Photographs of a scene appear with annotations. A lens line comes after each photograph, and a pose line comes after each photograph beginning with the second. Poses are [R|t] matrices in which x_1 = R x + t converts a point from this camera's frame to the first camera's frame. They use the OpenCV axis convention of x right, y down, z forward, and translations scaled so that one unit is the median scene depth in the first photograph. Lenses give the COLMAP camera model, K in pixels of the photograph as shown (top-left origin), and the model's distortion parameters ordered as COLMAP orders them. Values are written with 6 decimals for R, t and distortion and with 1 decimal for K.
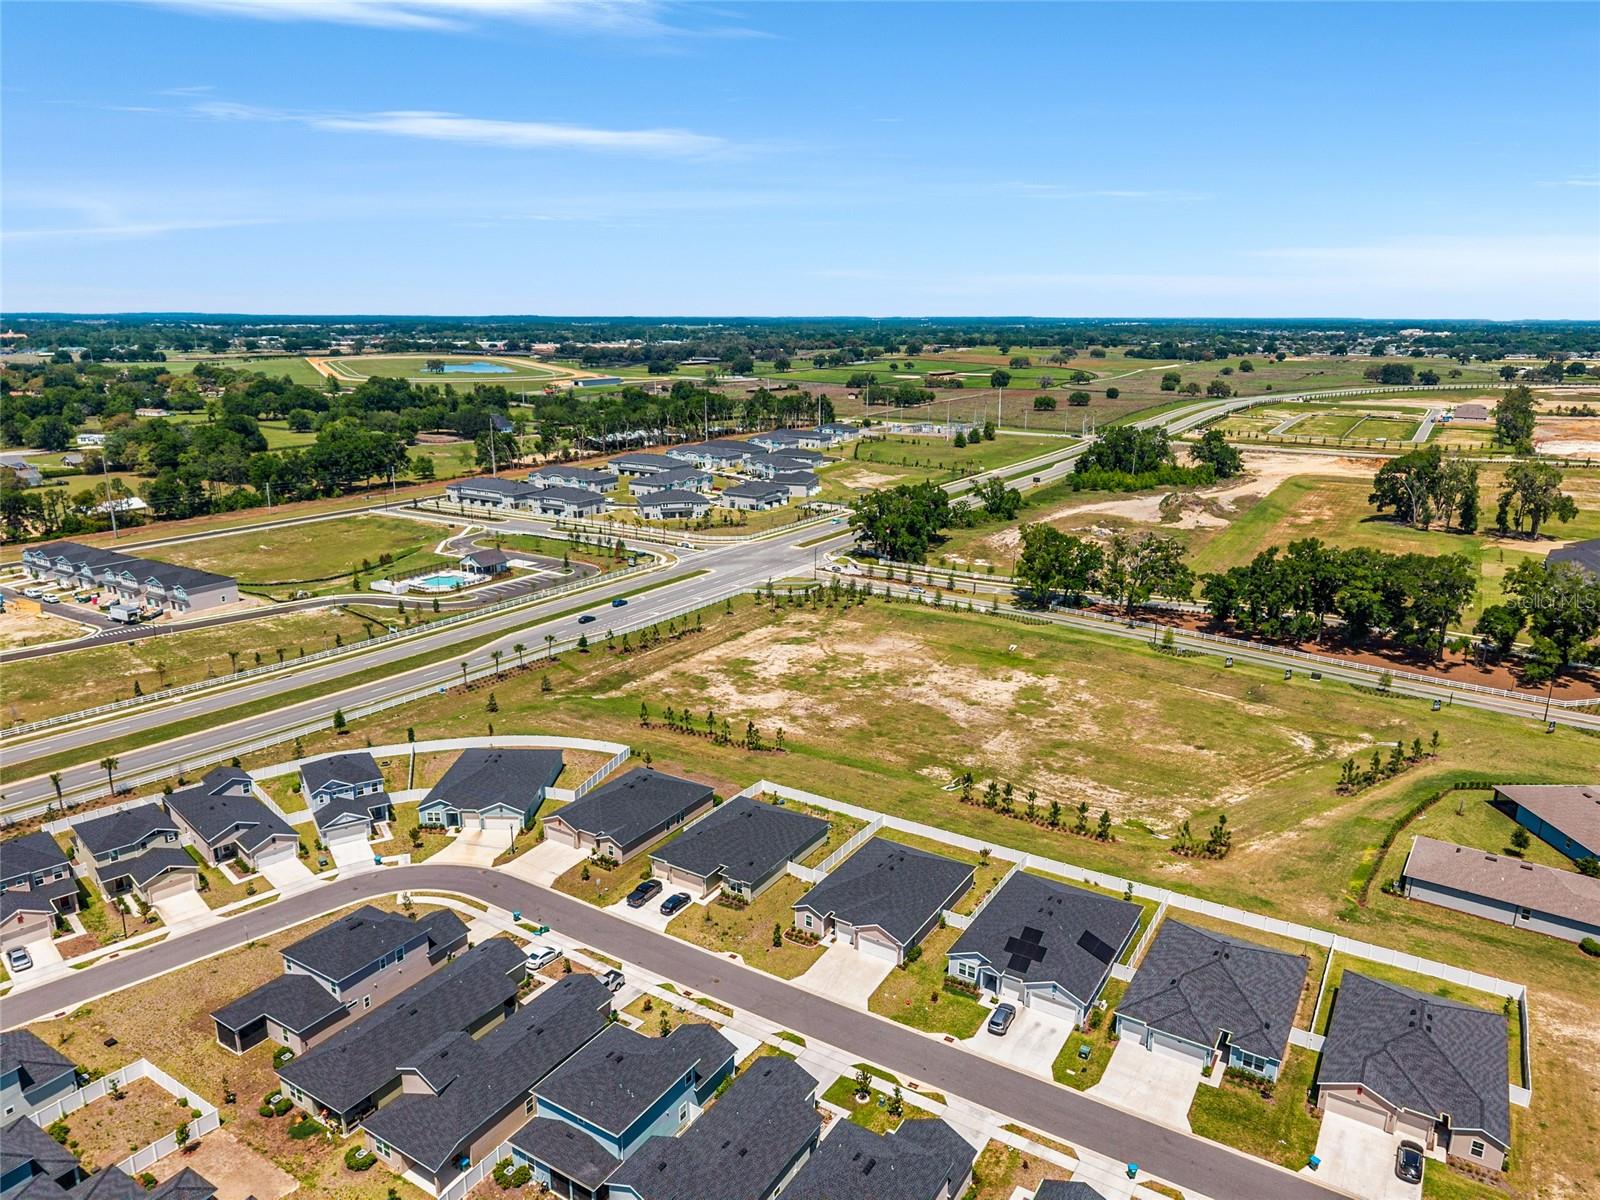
lens RADIAL K [[1065.4, 0, 786.0], [0, 1065.4, 603.2], [0, 0, 1]] dist [0.038935, -0.041024]
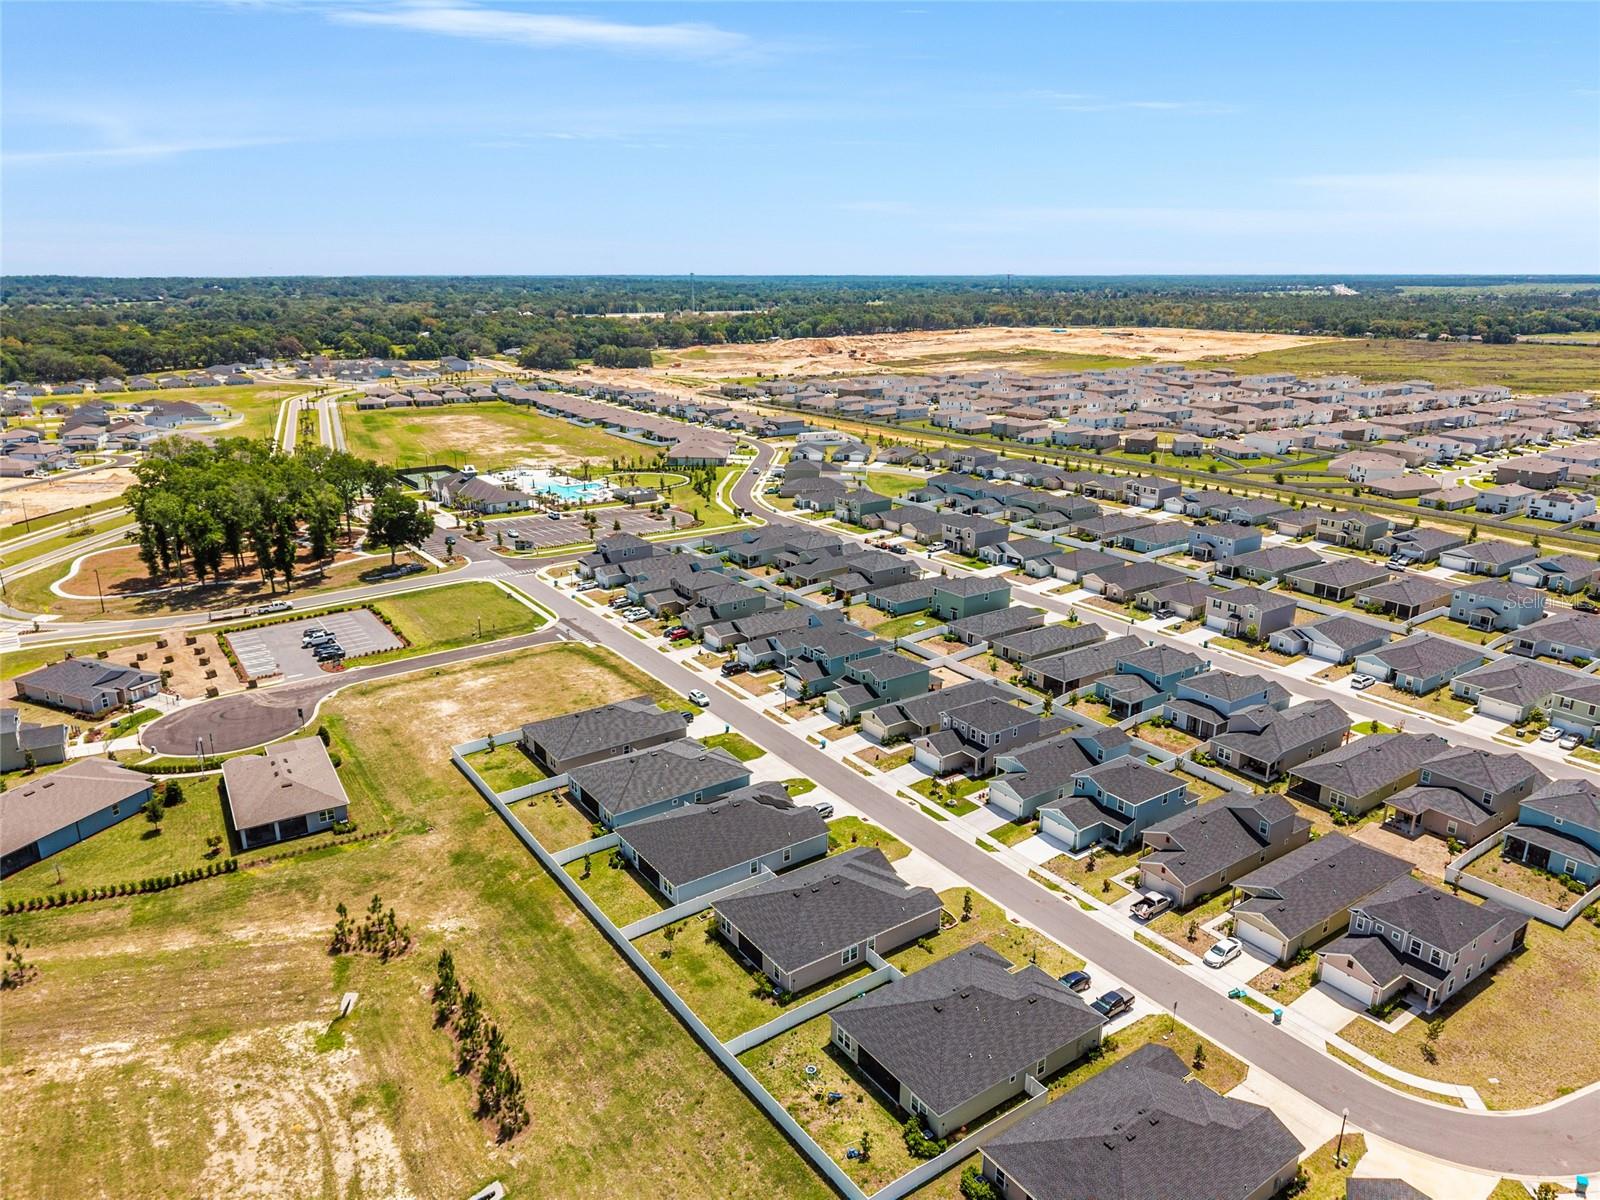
lens RADIAL K [[1065.4, 0, 796.5], [0, 1065.4, 604.0], [0, 0, 1]] dist [0.038935, -0.041024]
pose [[-0.924122, -0.118172, 0.363365, -0.120606], [0.095388, 0.849515, 0.518870, -0.284846], [-0.369999, 0.514160, -0.773783, 1.093258]]
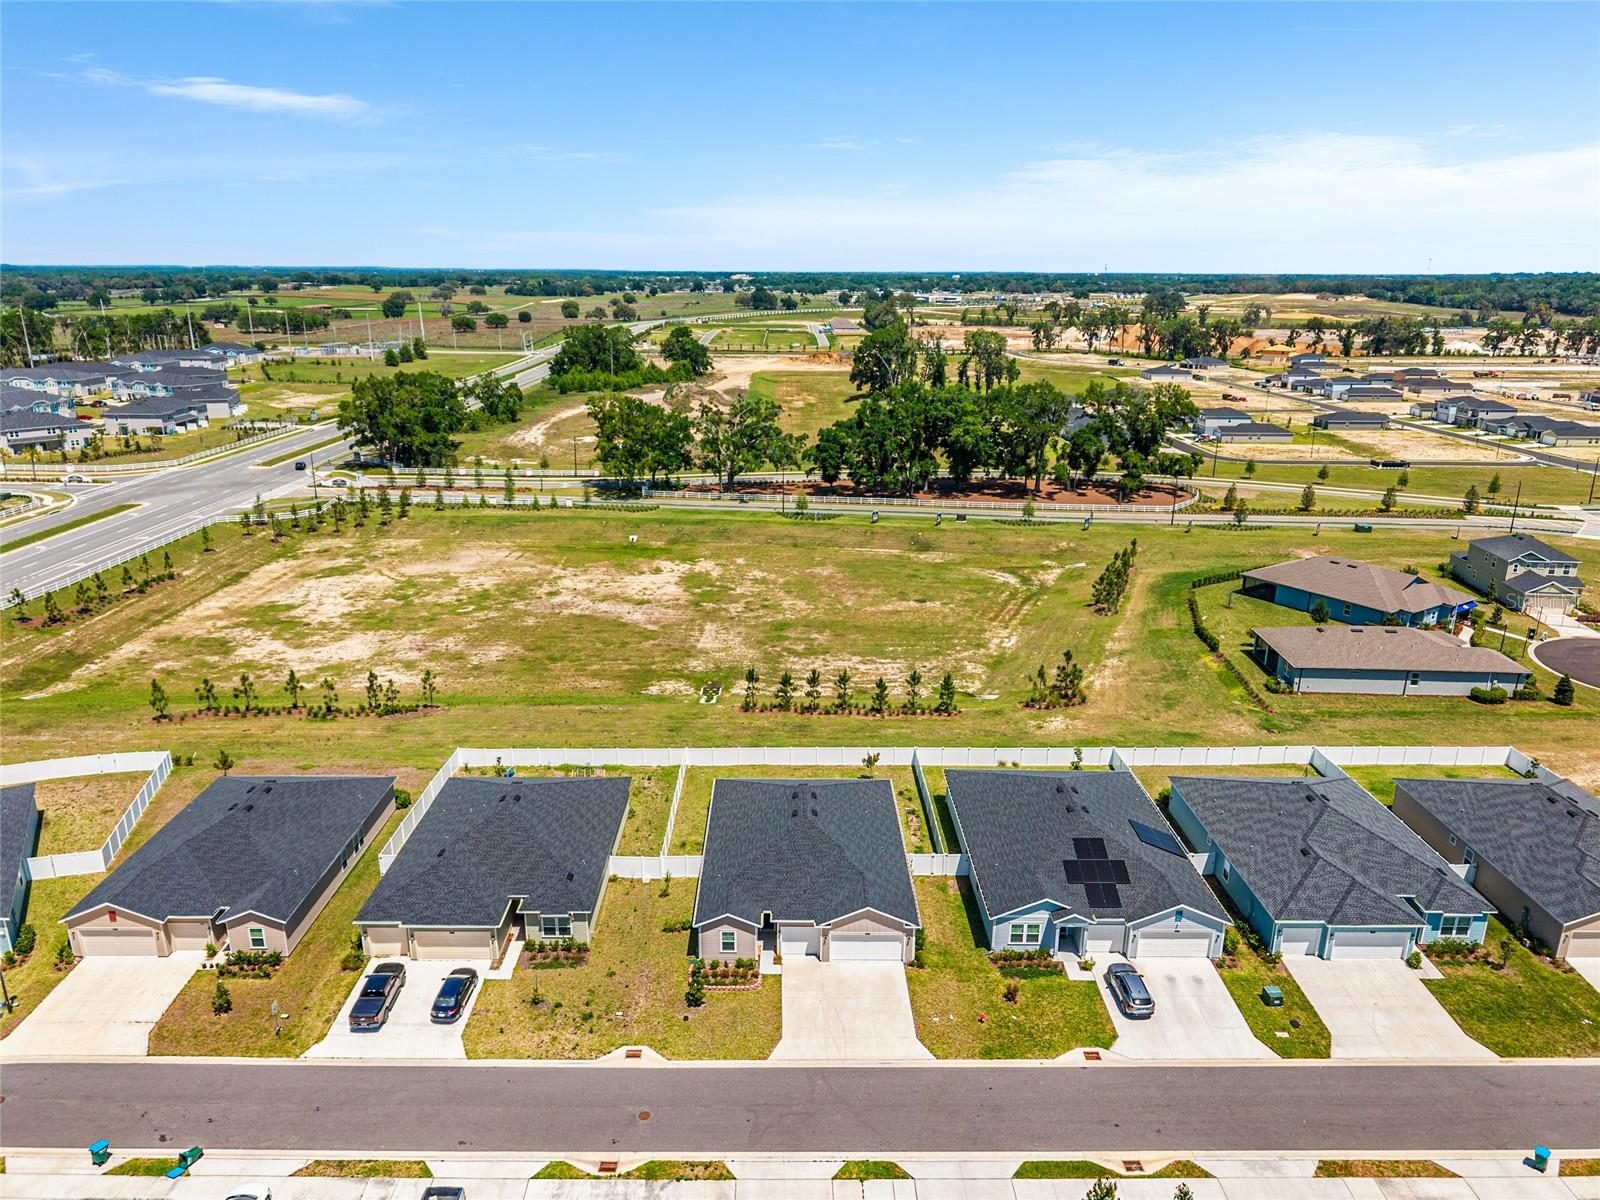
lens RADIAL K [[1065.4, 0, 786.3], [0, 1065.4, 612.9], [0, 0, 1]] dist [0.038935, -0.041024]
pose [[0.843367, -0.163512, 0.511855, -0.141254], [0.138172, 0.986537, 0.087488, 0.055997], [-0.519269, -0.003060, 0.854605, 0.340277]]
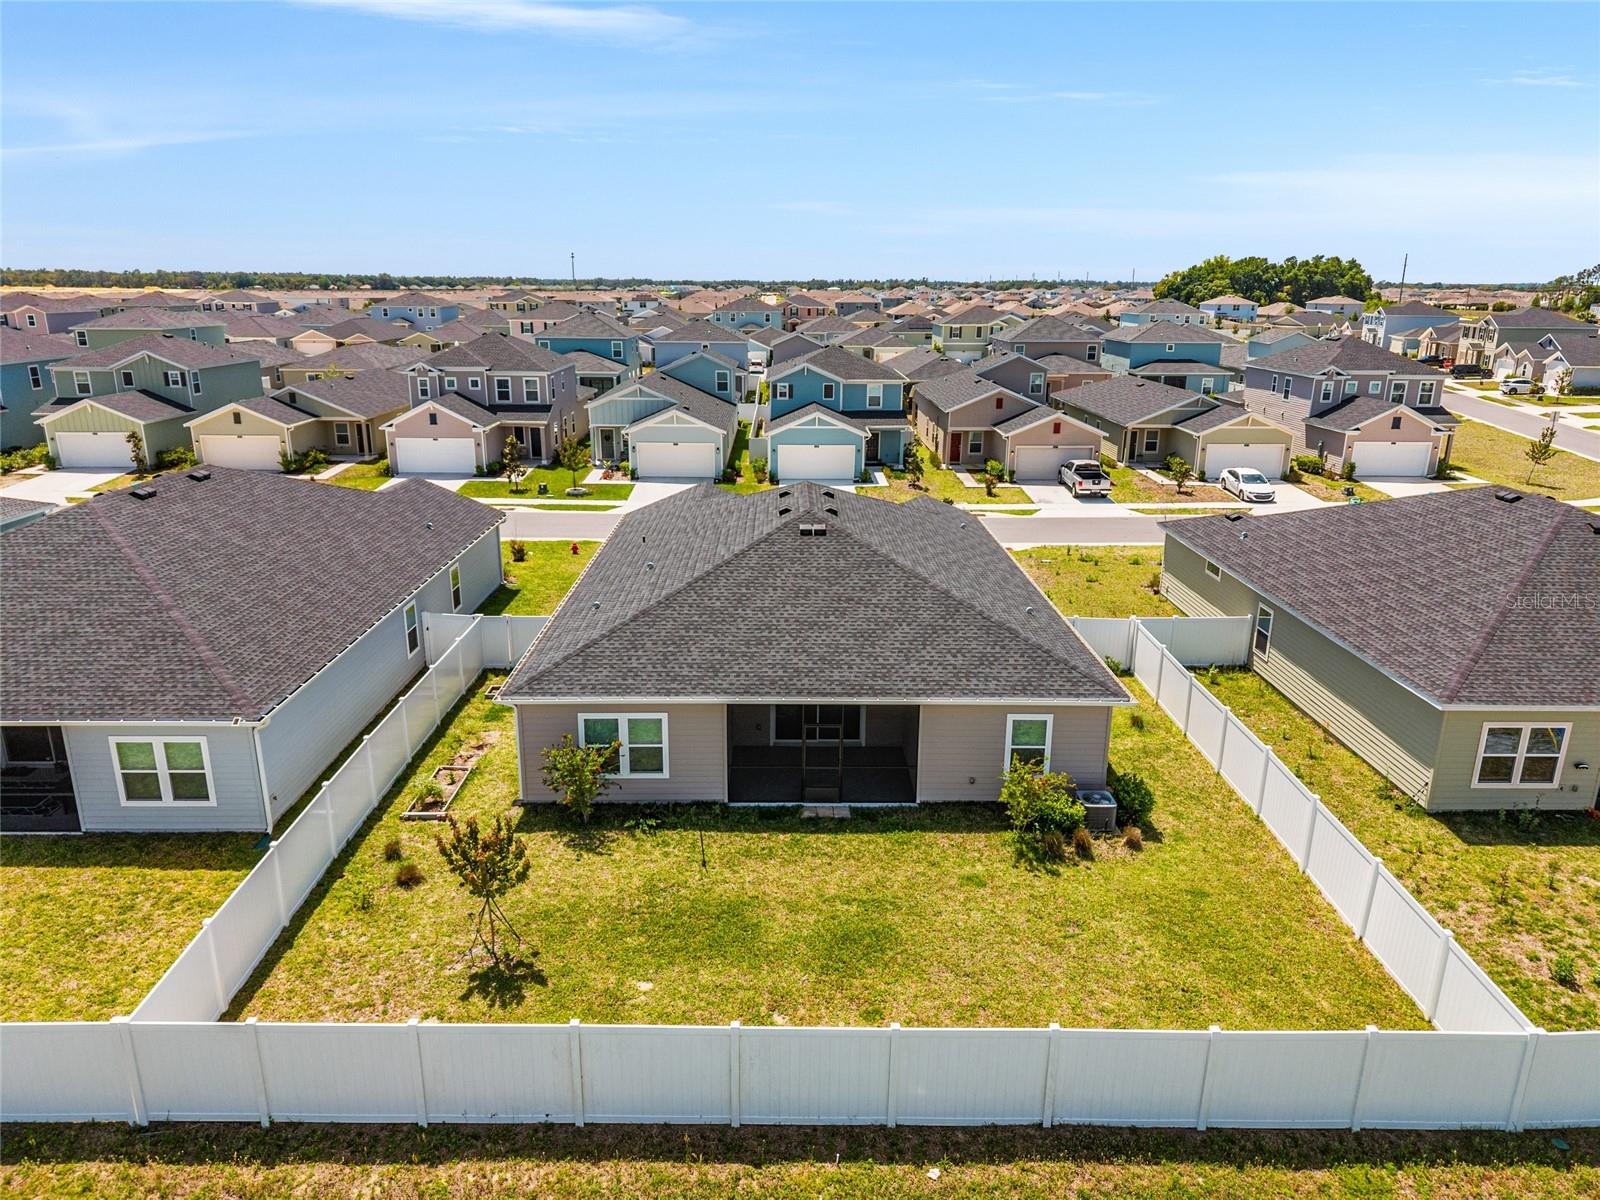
lens RADIAL K [[1065.4, 0, 792.2], [0, 1065.4, 610.6], [0, 0, 1]] dist [0.038935, -0.041024]
pose [[-0.838532, 0.152700, -0.523017, 0.166361], [-0.150313, 0.857838, 0.491446, 0.098596], [0.523708, 0.490710, -0.696372, 0.827667]]
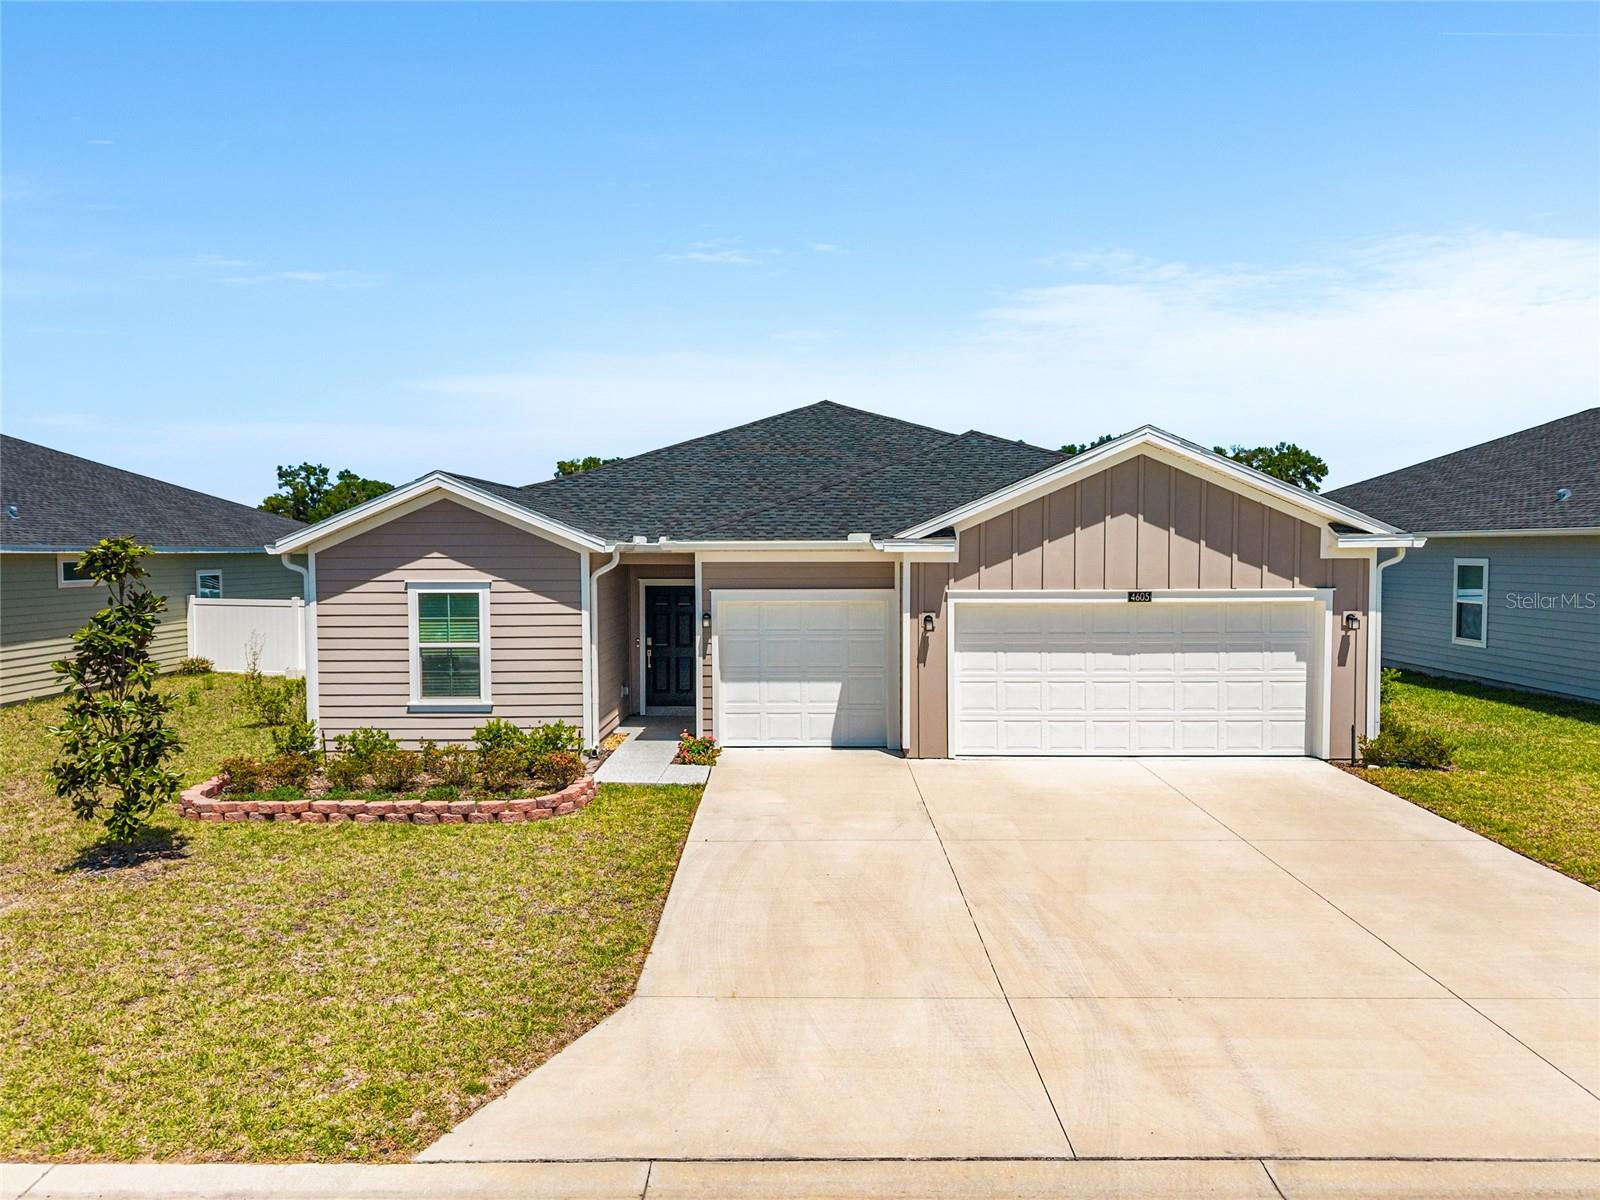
lens RADIAL K [[1065.4, 0, 790.3], [0, 1065.4, 616.9], [0, 0, 1]] dist [0.038935, -0.041024]
pose [[0.853172, -0.039353, 0.520143, -0.004444], [0.143471, 0.976395, -0.161458, 0.213029], [-0.501511, 0.212377, 0.838679, 0.593899]]
